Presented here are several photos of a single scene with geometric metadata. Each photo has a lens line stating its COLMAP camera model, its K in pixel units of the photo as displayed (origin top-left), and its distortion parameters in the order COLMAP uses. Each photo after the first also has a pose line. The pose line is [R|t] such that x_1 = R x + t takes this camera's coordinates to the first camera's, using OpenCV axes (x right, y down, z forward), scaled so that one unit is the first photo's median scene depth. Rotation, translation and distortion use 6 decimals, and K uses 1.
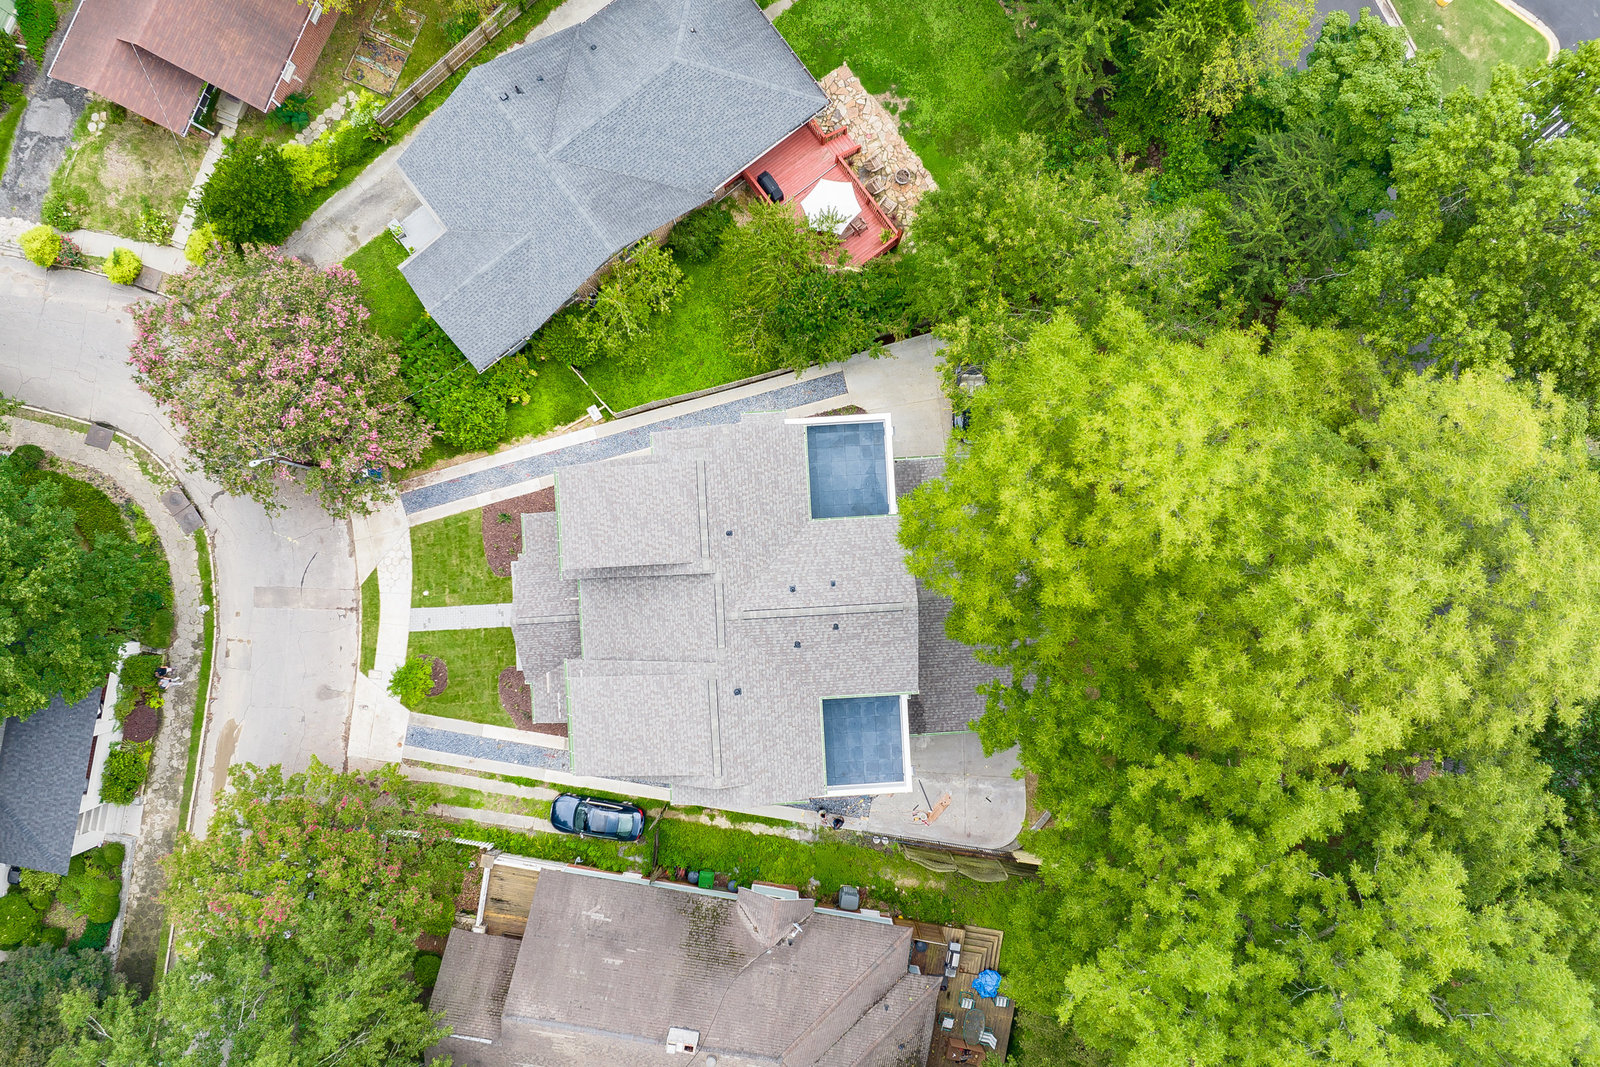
lens RADIAL K [[1117.5, 0, 800.0], [0, 1117.5, 533.5], [0, 0, 1]] dist [-0.039951, 0.000840]
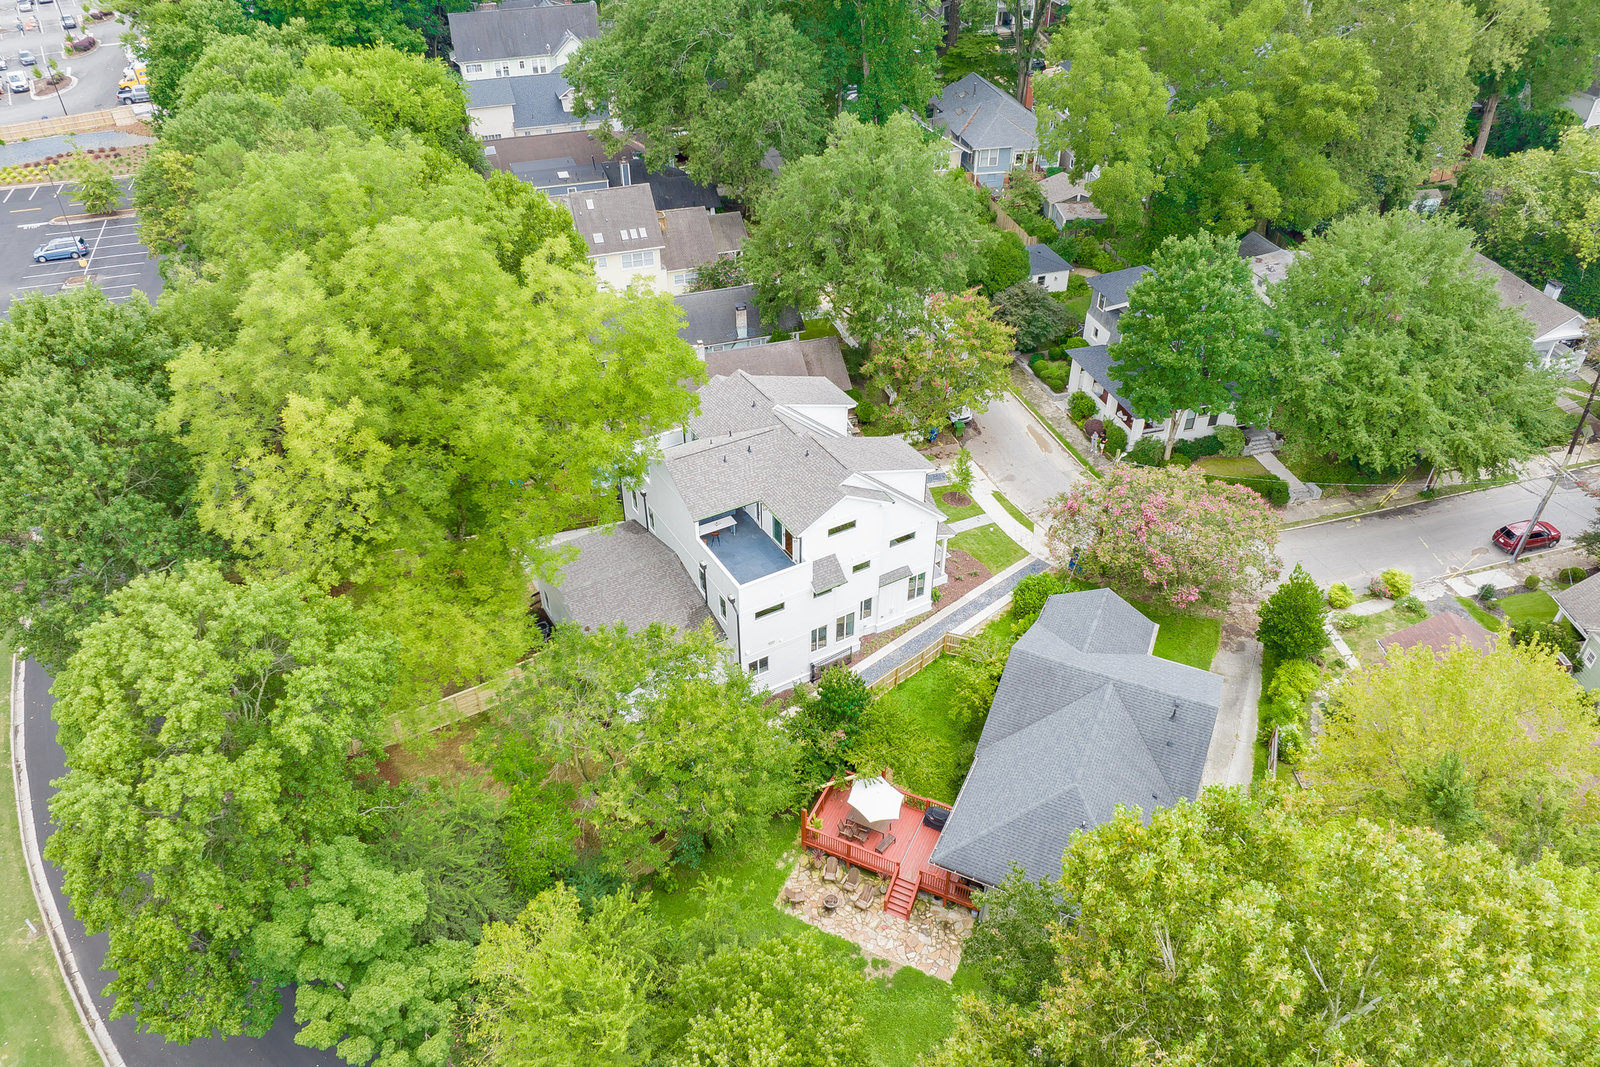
lens RADIAL K [[1117.5, 0, 800.0], [0, 1117.5, 533.5], [0, 0, 1]] dist [-0.039951, 0.000840]
pose [[-0.891546, 0.262922, -0.368805, 0.387777], [-0.452929, -0.518937, 0.724956, -0.843885], [-0.000779, 0.813374, 0.581741, 0.197819]]
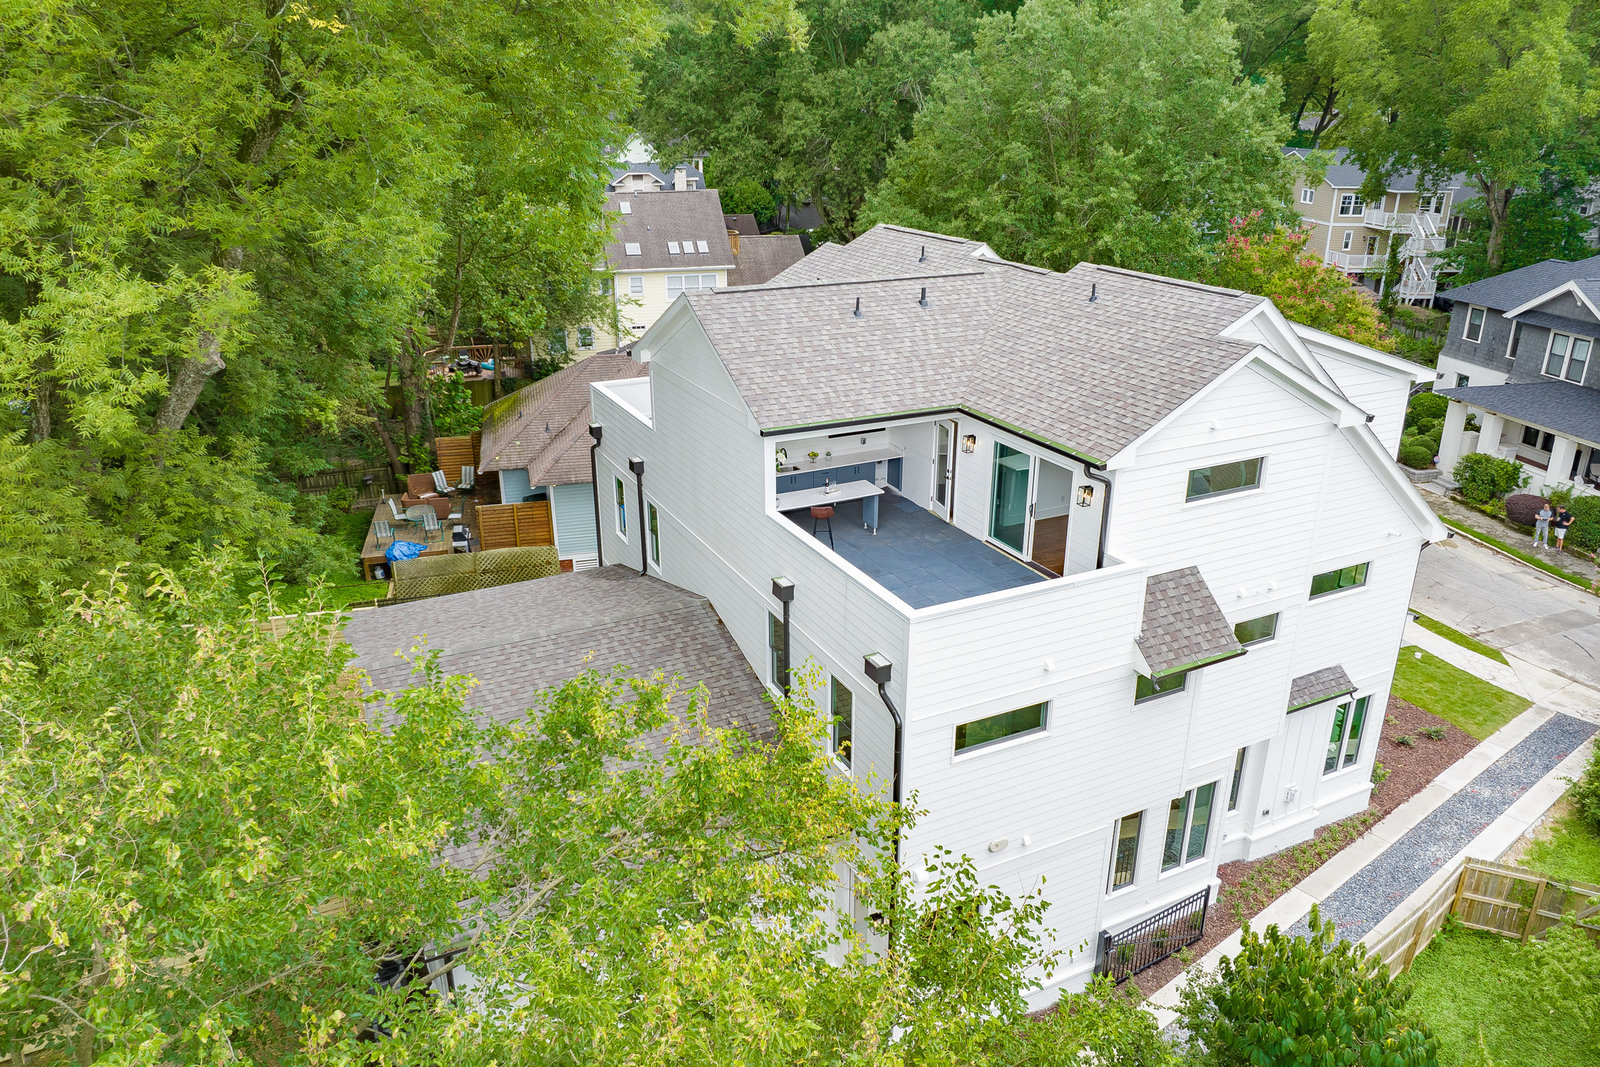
lens RADIAL K [[1117.5, 0, 800.0], [0, 1117.5, 533.5], [0, 0, 1]] dist [-0.039951, 0.000840]
pose [[-0.921128, 0.128094, -0.367579, 0.198207], [-0.389233, -0.314081, 0.865939, -0.322031], [-0.004528, 0.940715, 0.339167, 0.727916]]
